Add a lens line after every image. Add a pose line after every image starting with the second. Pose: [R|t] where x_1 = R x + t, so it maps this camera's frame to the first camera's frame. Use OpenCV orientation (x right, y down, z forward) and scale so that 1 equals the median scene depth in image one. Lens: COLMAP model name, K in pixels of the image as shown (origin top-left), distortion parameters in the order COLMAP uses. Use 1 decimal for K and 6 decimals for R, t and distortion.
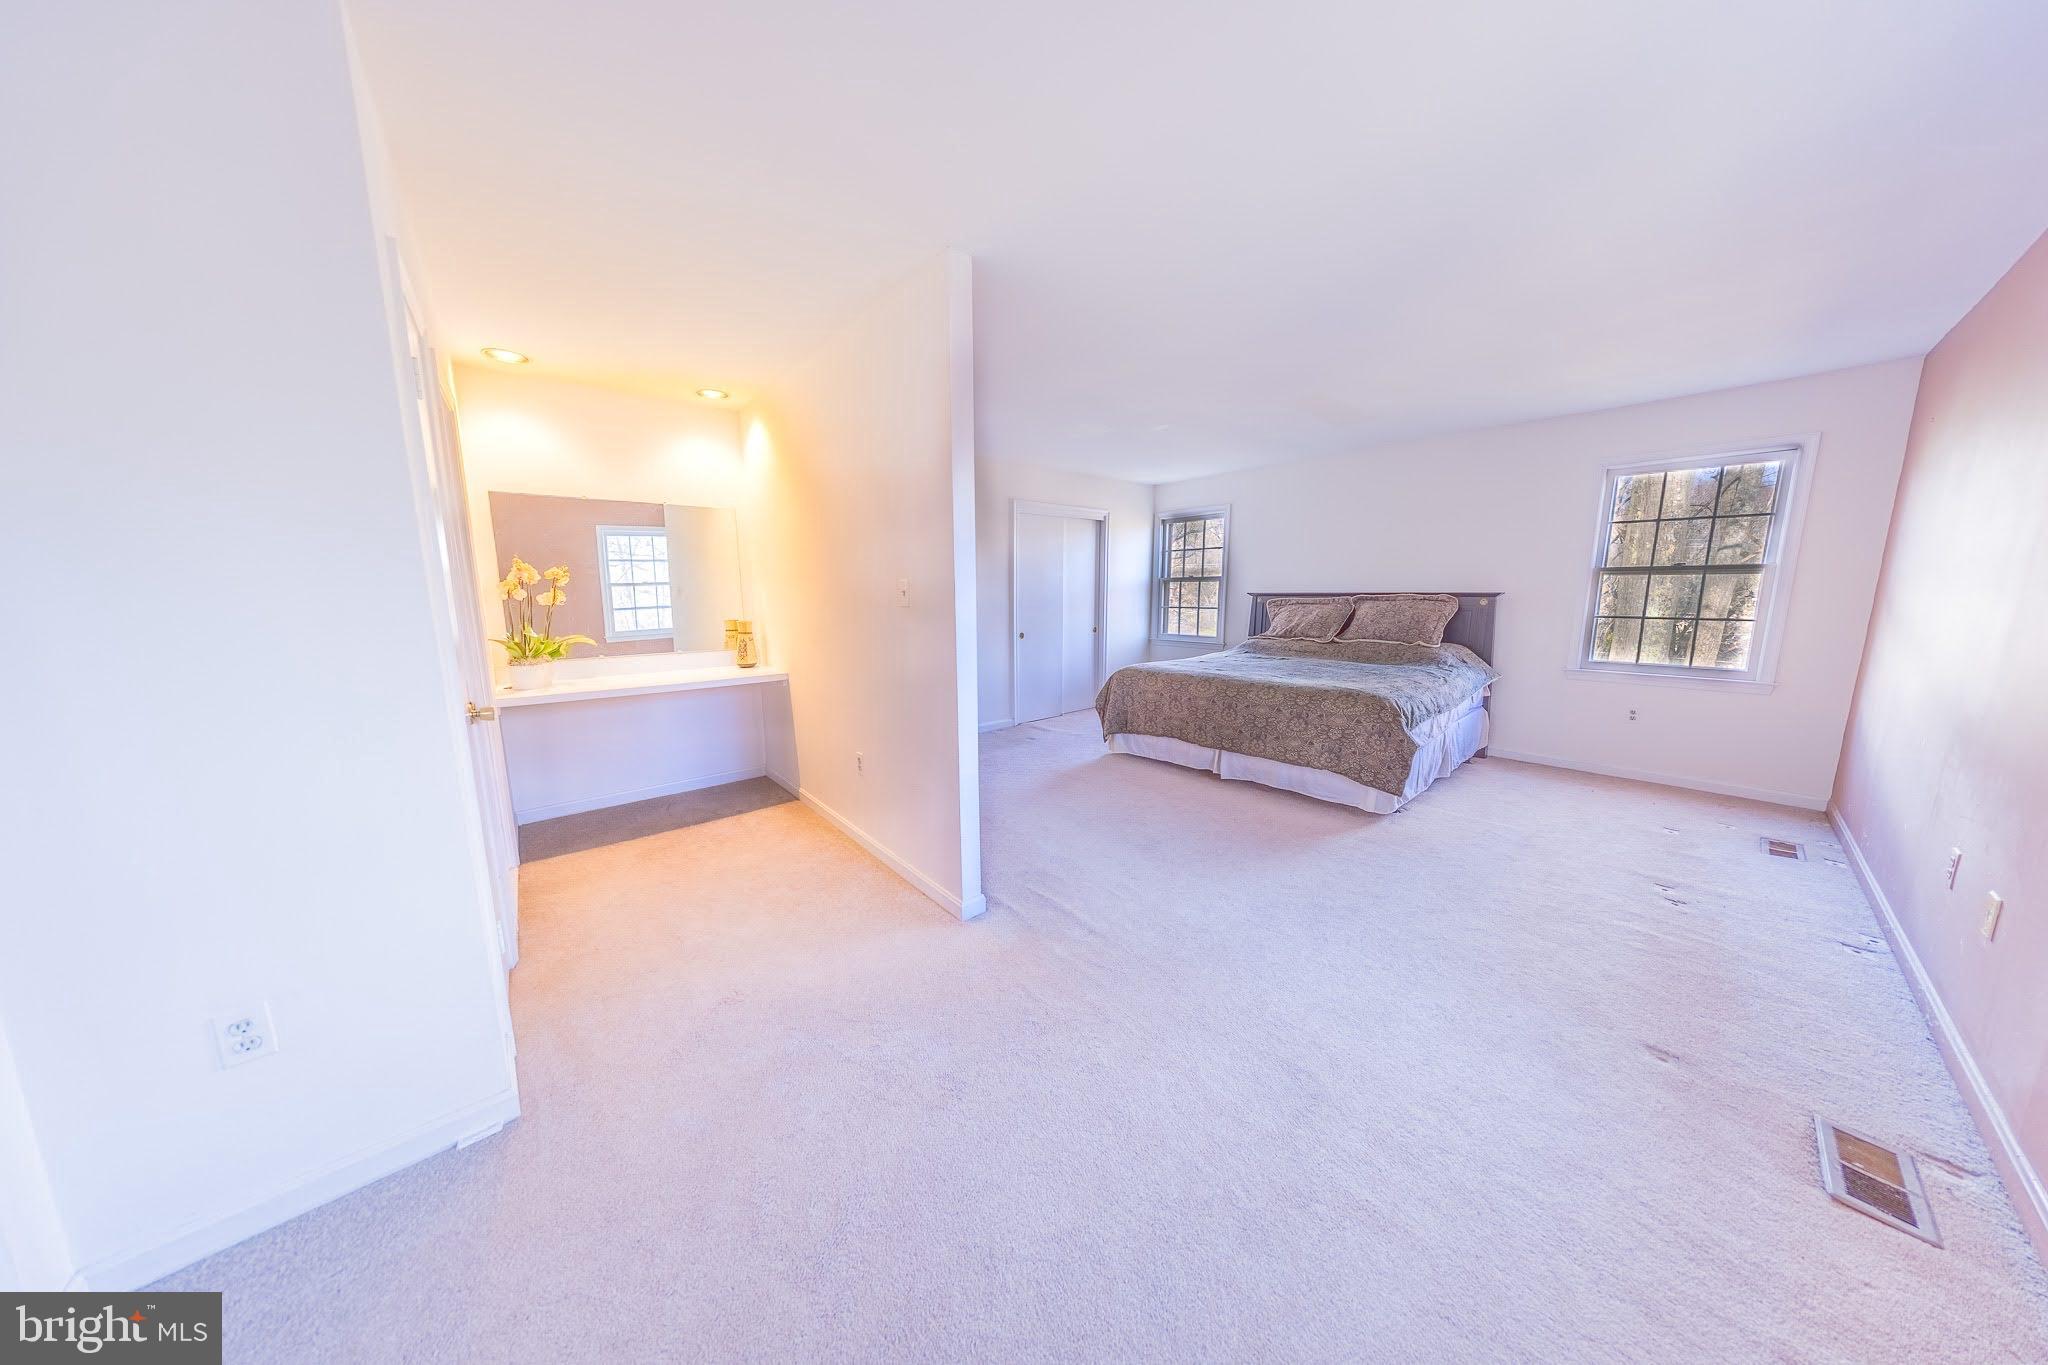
lens RADIAL K [[588.7, 0, 1023.0], [0, 588.7, 679.6], [0, 0, 1]] dist [-0.000461, -0.000122]
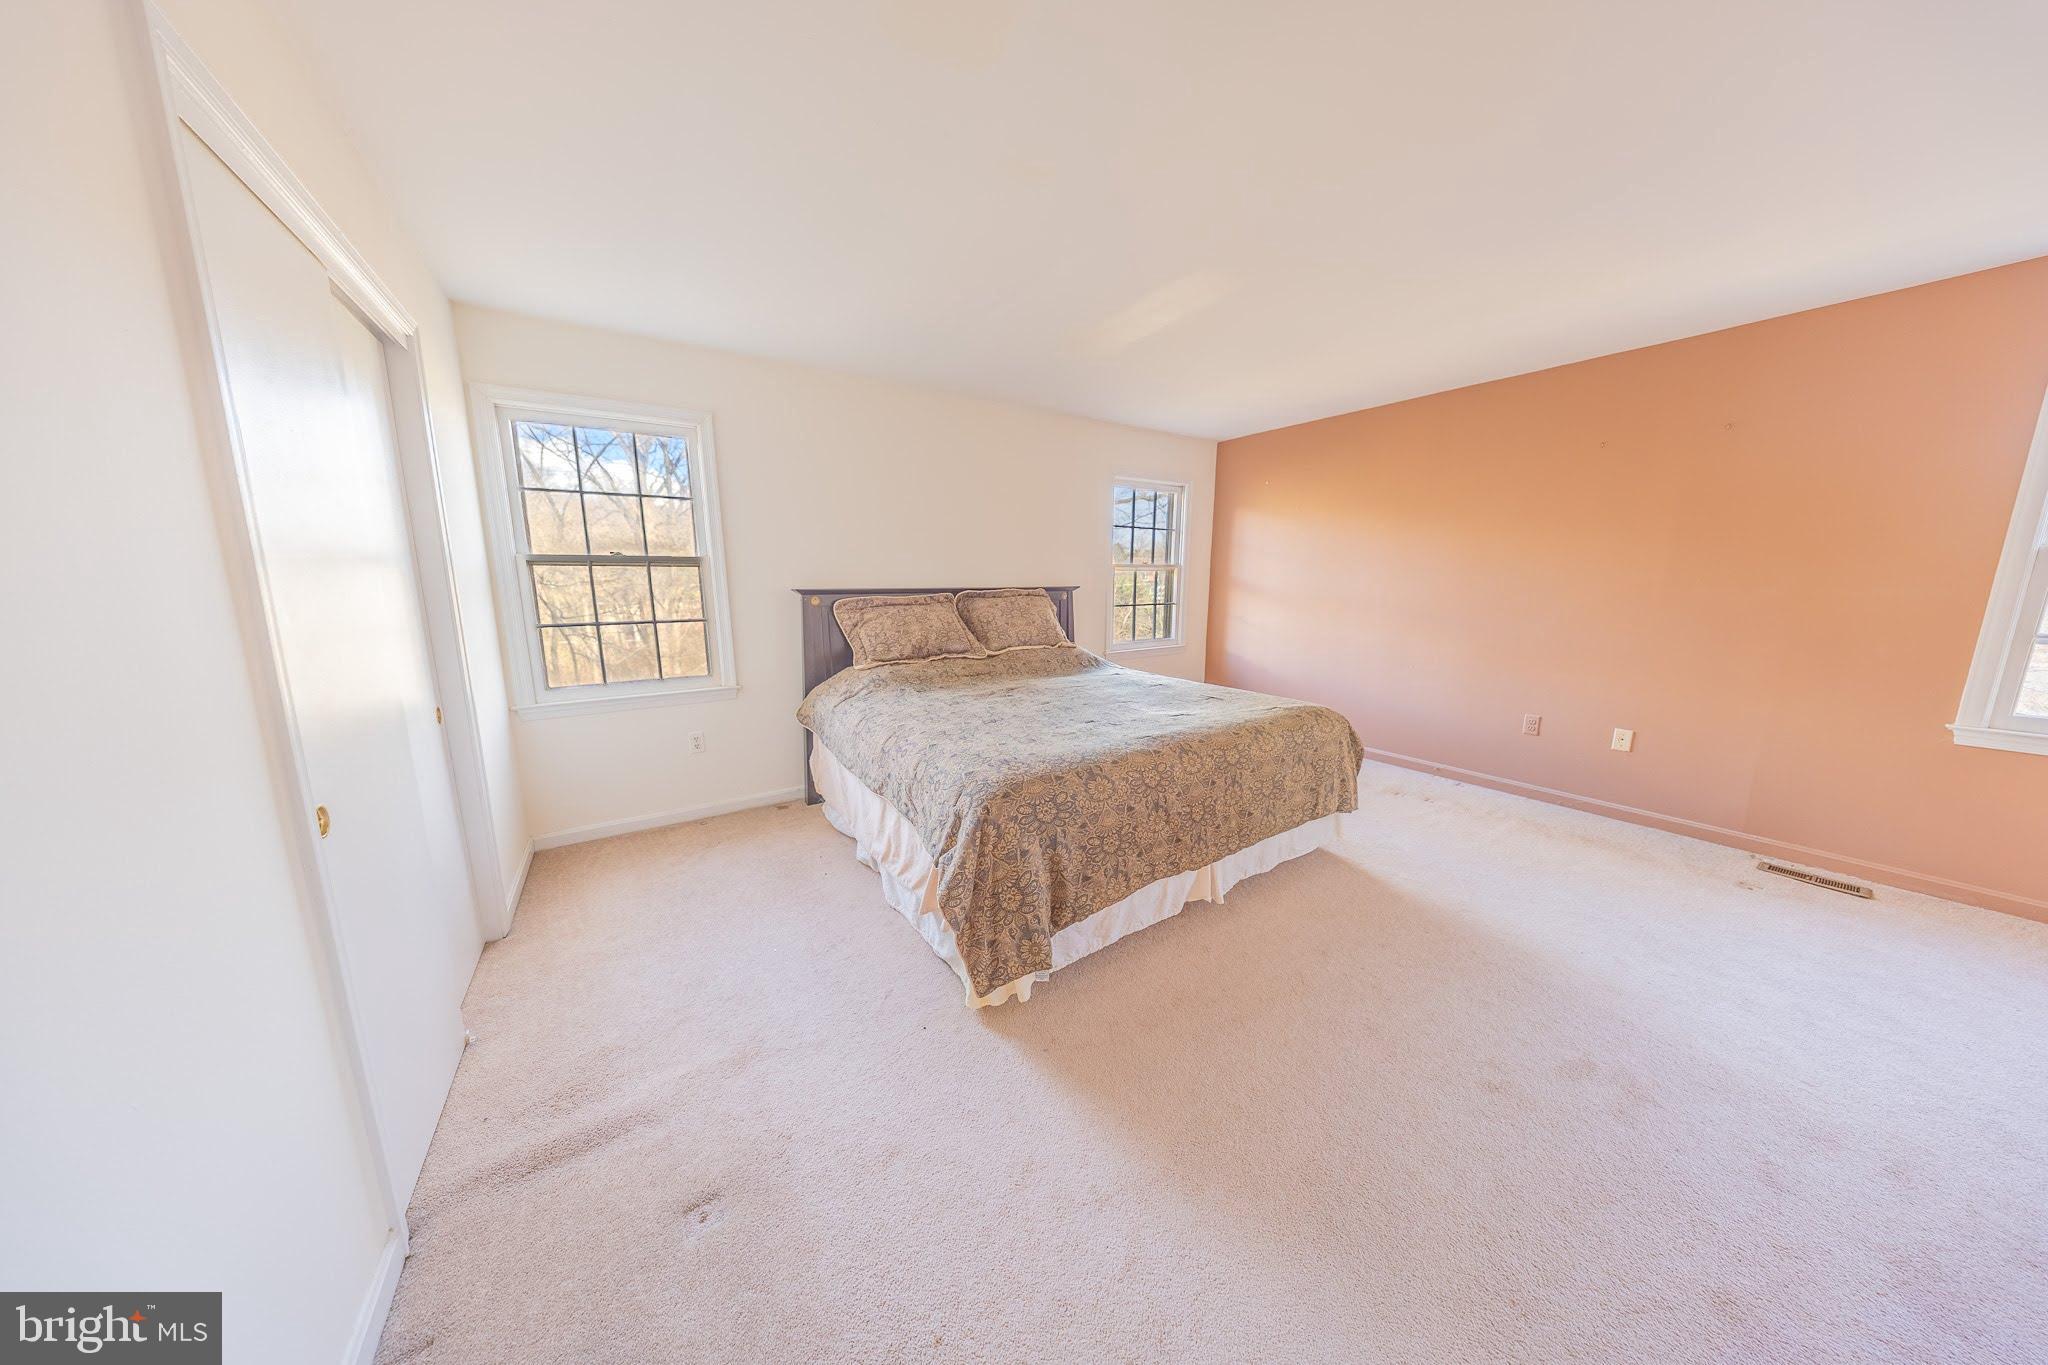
lens RADIAL K [[588.7, 0, 1022.5], [0, 588.7, 678.7], [0, 0, 1]] dist [-0.000461, -0.000122]
pose [[0.124487, -0.160168, 0.979208, -0.156605], [0.152200, 0.978288, 0.140669, -0.117061], [-0.980479, 0.131524, 0.146162, 0.760687]]
